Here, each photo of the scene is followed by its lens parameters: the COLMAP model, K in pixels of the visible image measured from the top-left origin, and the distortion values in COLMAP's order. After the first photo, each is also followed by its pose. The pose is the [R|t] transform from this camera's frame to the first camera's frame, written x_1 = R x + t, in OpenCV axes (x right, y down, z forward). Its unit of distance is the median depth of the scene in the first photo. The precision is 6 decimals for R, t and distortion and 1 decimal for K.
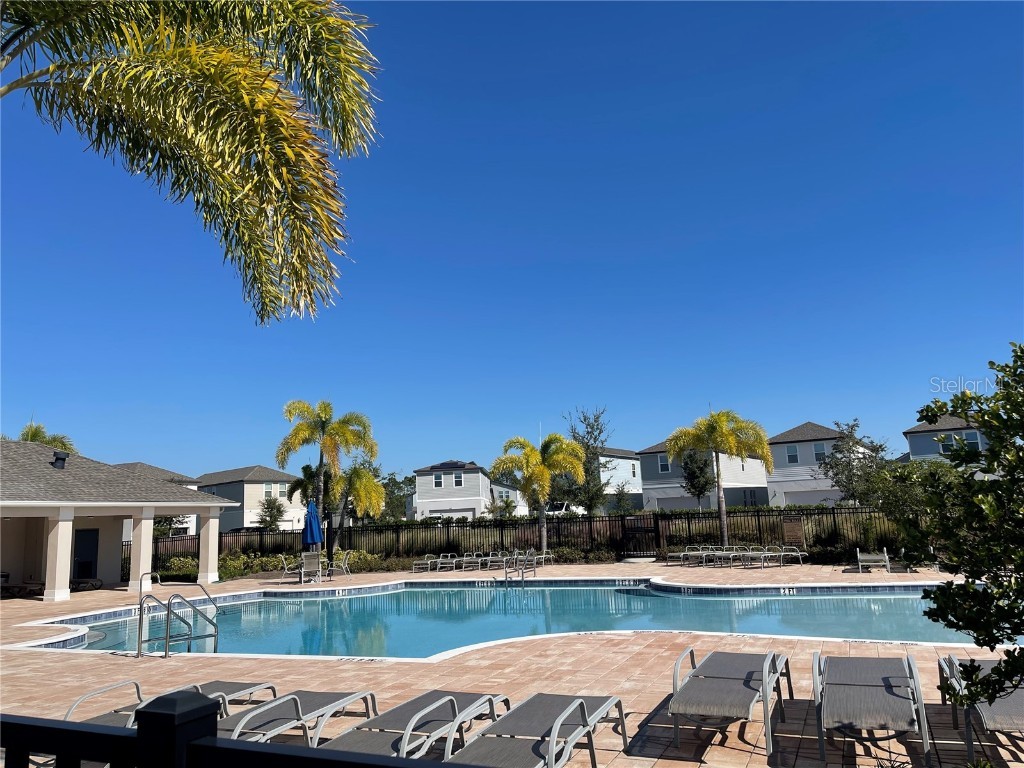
lens RADIAL K [[732.6, 0, 510.0], [0, 732.6, 341.9], [0, 0, 1]] dist [0.061199, 0.001002]
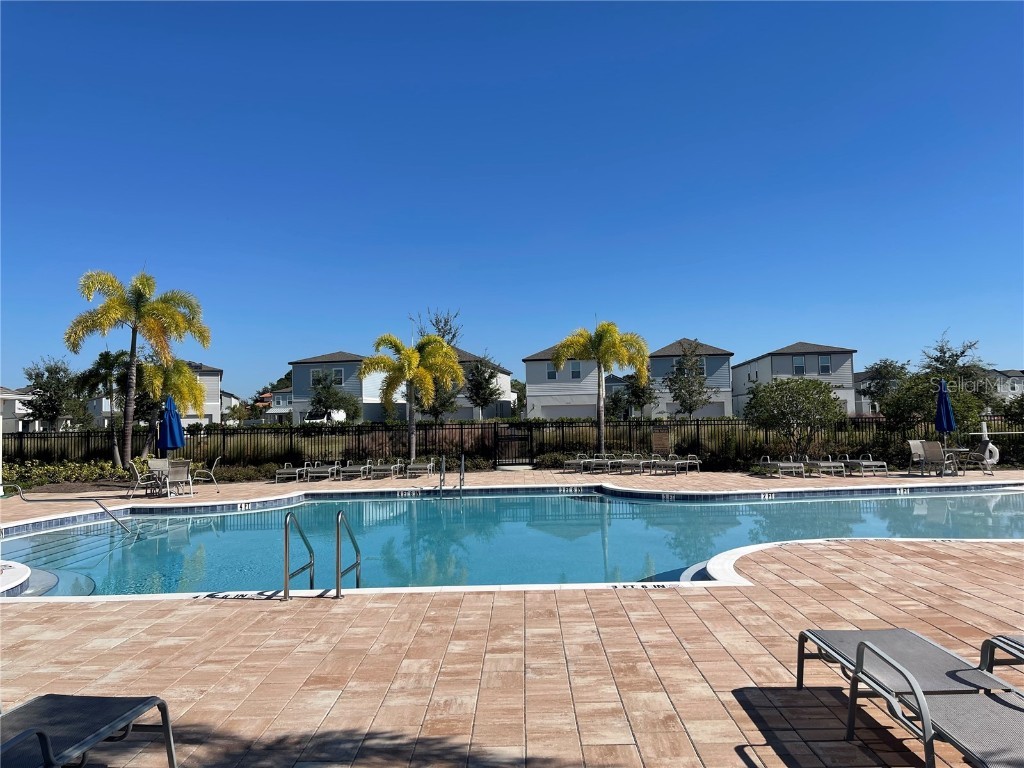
lens RADIAL K [[735.0, 0, 511.9], [0, 735.0, 311.0], [0, 0, 1]] dist [0.064545, -0.003548]
pose [[0.919006, 0.084199, 0.385149, -0.227472], [-0.112861, 0.992229, 0.052383, 0.040928], [-0.377745, -0.091608, 0.921367, 0.127983]]
